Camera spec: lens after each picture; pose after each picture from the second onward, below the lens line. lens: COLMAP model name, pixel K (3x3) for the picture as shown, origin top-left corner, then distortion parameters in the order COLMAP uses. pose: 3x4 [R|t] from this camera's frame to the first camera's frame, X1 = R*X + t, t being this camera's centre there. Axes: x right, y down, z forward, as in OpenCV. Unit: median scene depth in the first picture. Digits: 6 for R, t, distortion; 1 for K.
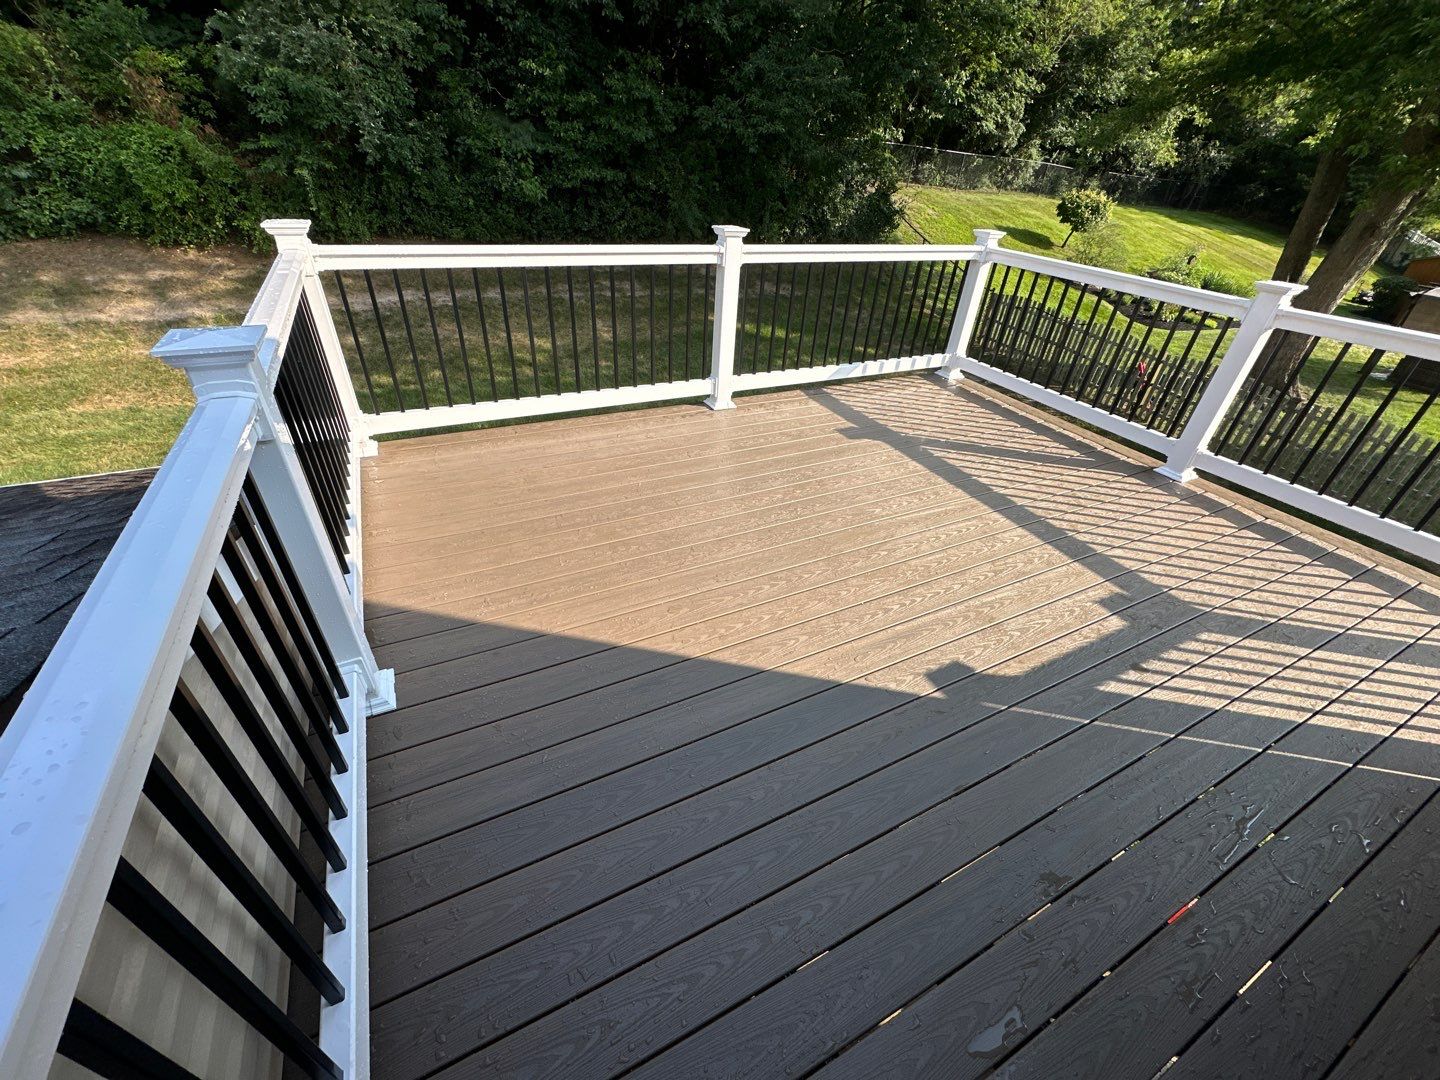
lens RADIAL K [[574.5, 0, 722.5], [0, 574.5, 541.7], [0, 0, 1]] dist [-0.001486, 0.000197]
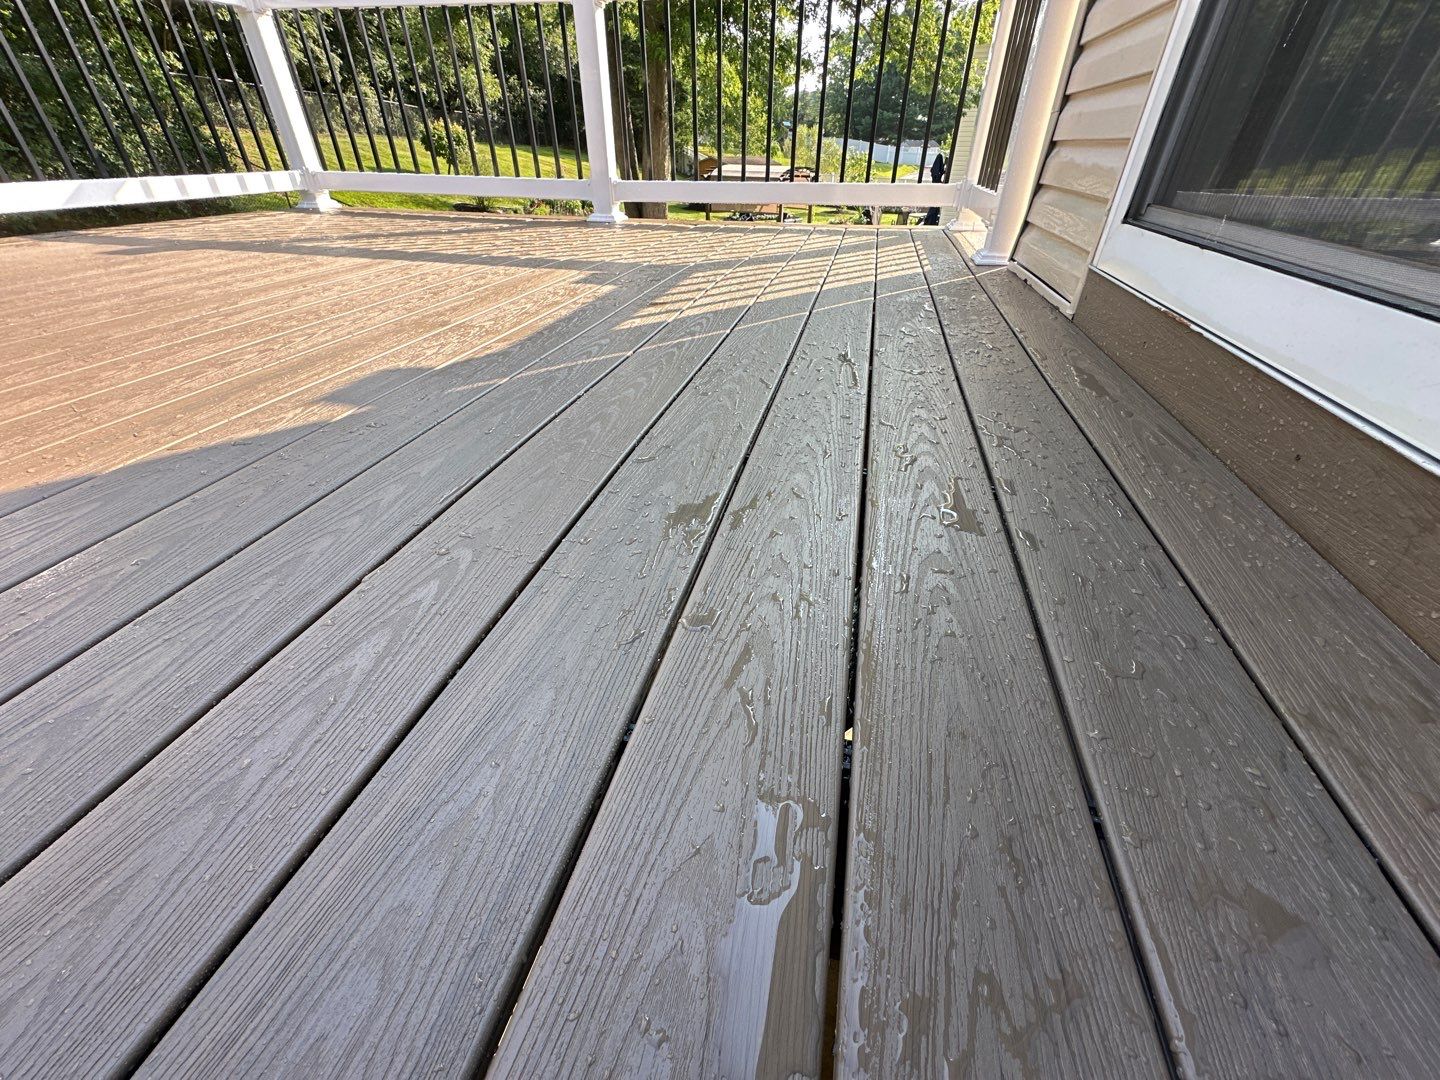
lens RADIAL K [[583.9, 0, 720.7], [0, 583.9, 532.2], [0, 0, 1]] dist [-0.003787, -0.000473]
pose [[0.647870, -0.465066, 0.603306, 0.093715], [0.450892, 0.872477, 0.188362, 0.158054], [-0.613971, 0.149992, 0.774946, 0.191020]]
